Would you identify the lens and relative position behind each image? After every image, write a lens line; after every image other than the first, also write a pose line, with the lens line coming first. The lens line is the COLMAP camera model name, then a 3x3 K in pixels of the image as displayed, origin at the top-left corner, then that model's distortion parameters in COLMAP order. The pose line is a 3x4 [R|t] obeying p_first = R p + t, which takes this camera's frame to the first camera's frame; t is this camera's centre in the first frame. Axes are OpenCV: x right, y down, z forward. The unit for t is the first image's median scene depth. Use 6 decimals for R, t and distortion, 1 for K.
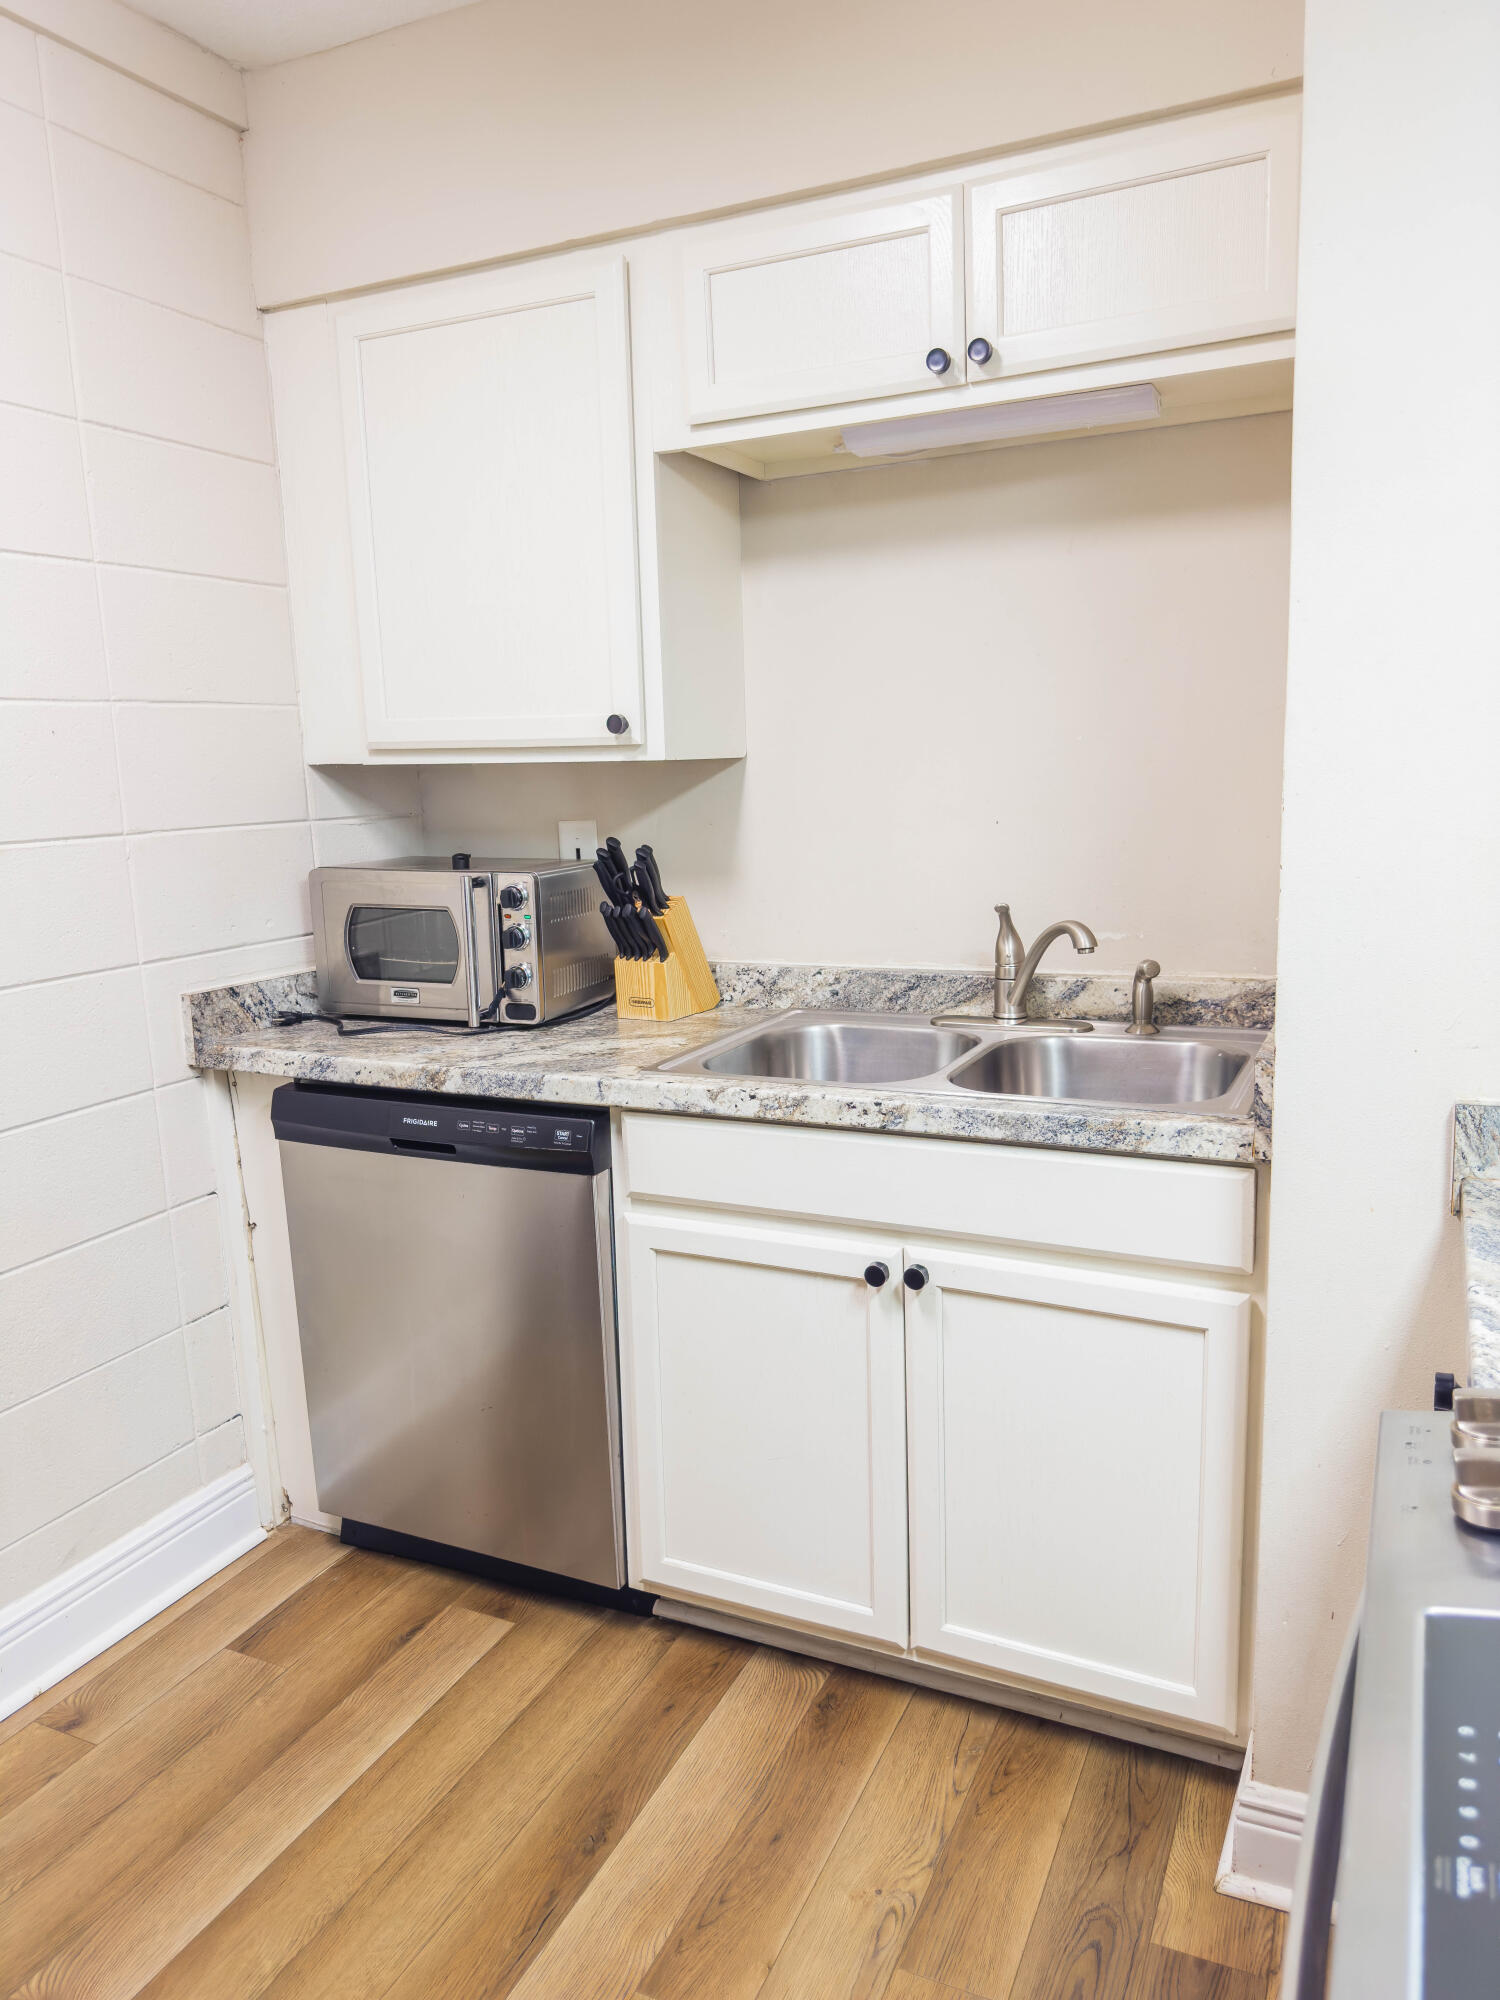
lens RADIAL K [[1420.2, 0, 742.4], [0, 1420.2, 1016.5], [0, 0, 1]] dist [0.042039, -0.052406]
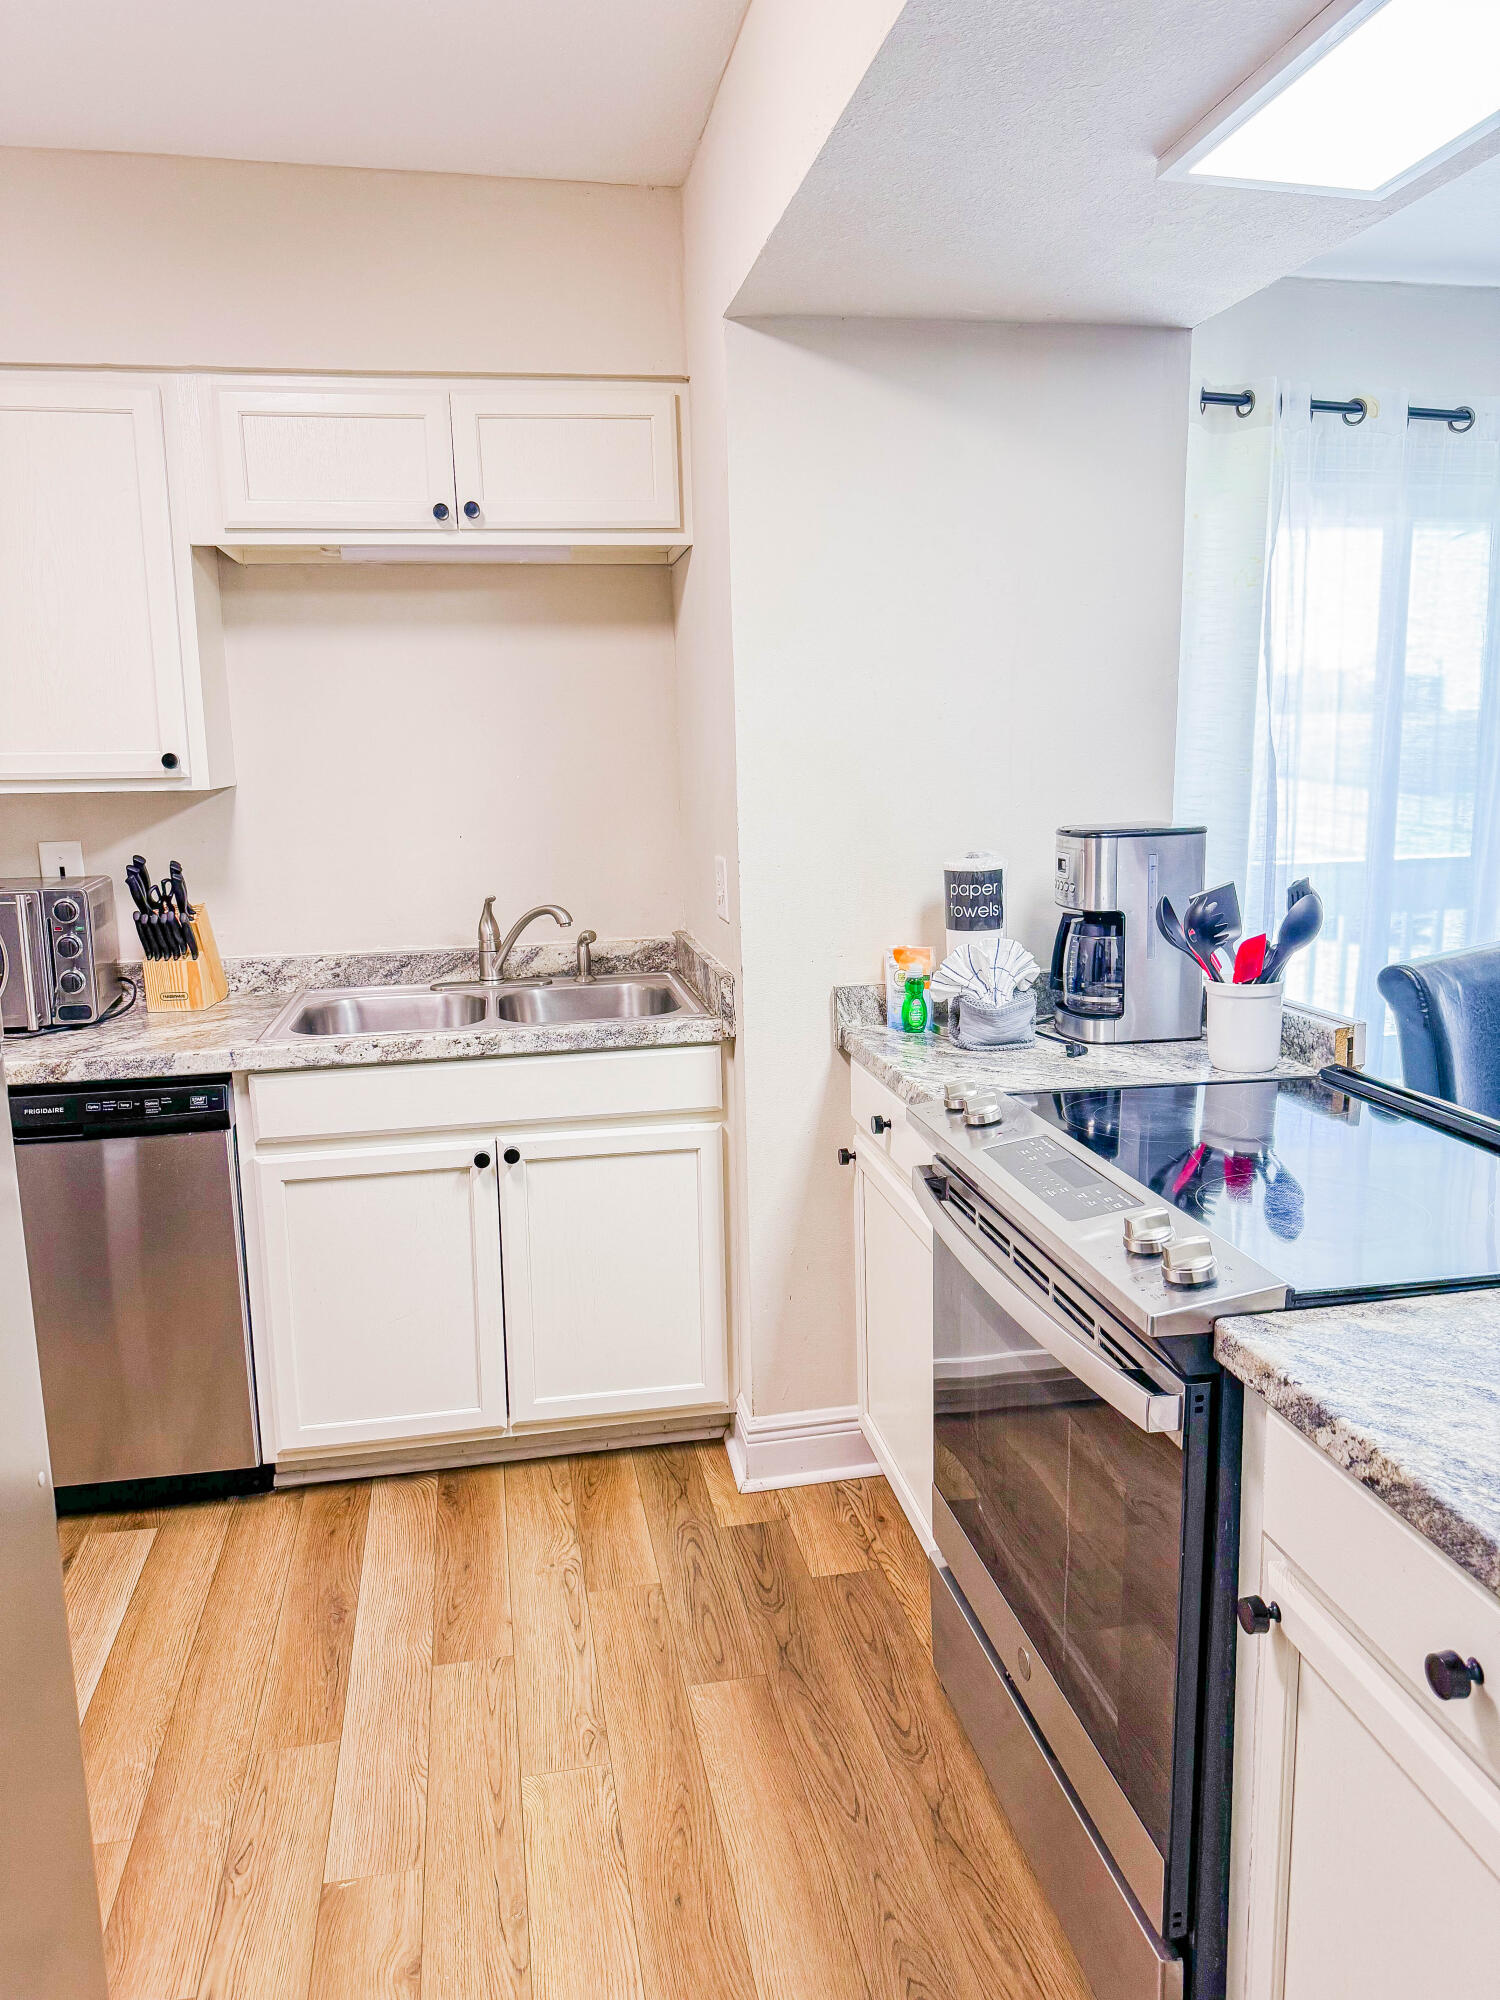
lens RADIAL K [[1420.2, 0, 746.9], [0, 1420.2, 1001.5], [0, 0, 1]] dist [0.042039, -0.052406]
pose [[0.807051, -0.091154, 0.583403, -0.447083], [0.098677, 0.994939, 0.018949, 0.021566], [-0.582178, 0.042276, 0.811961, -0.272778]]
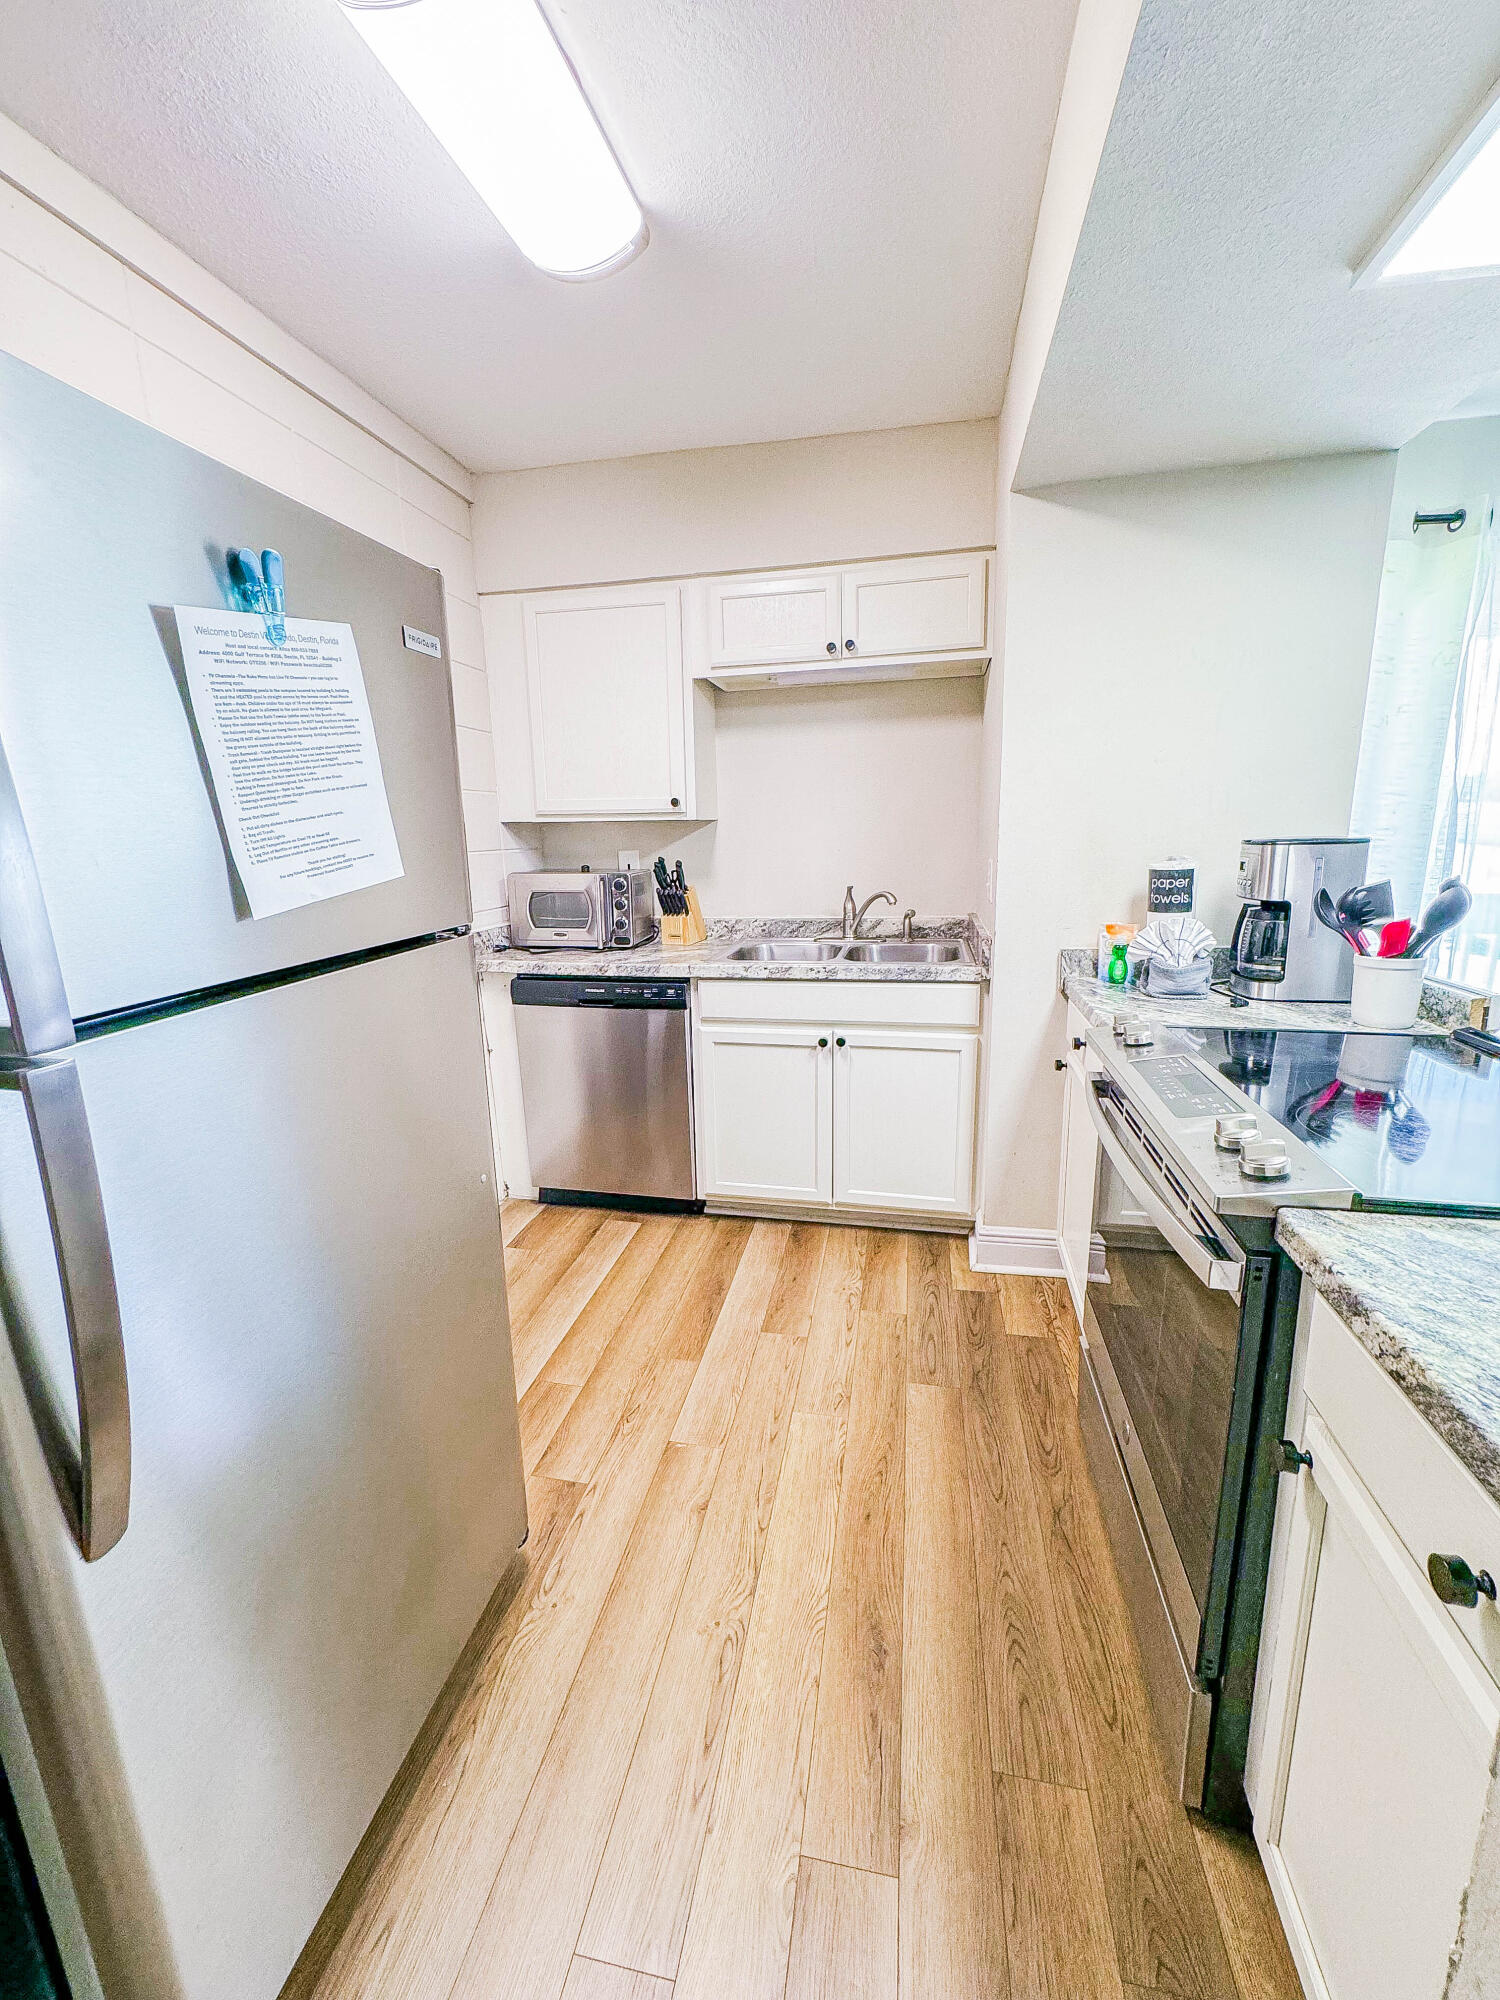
lens RADIAL K [[799.7, 0, 748.8], [0, 799.7, 999.3], [0, 0, 1]] dist [-0.001754, -0.000527]
pose [[0.971260, -0.038901, 0.234820, -0.293526], [0.032772, 0.999014, 0.029947, 0.061014], [-0.235754, -0.021391, 0.971577, -0.217716]]
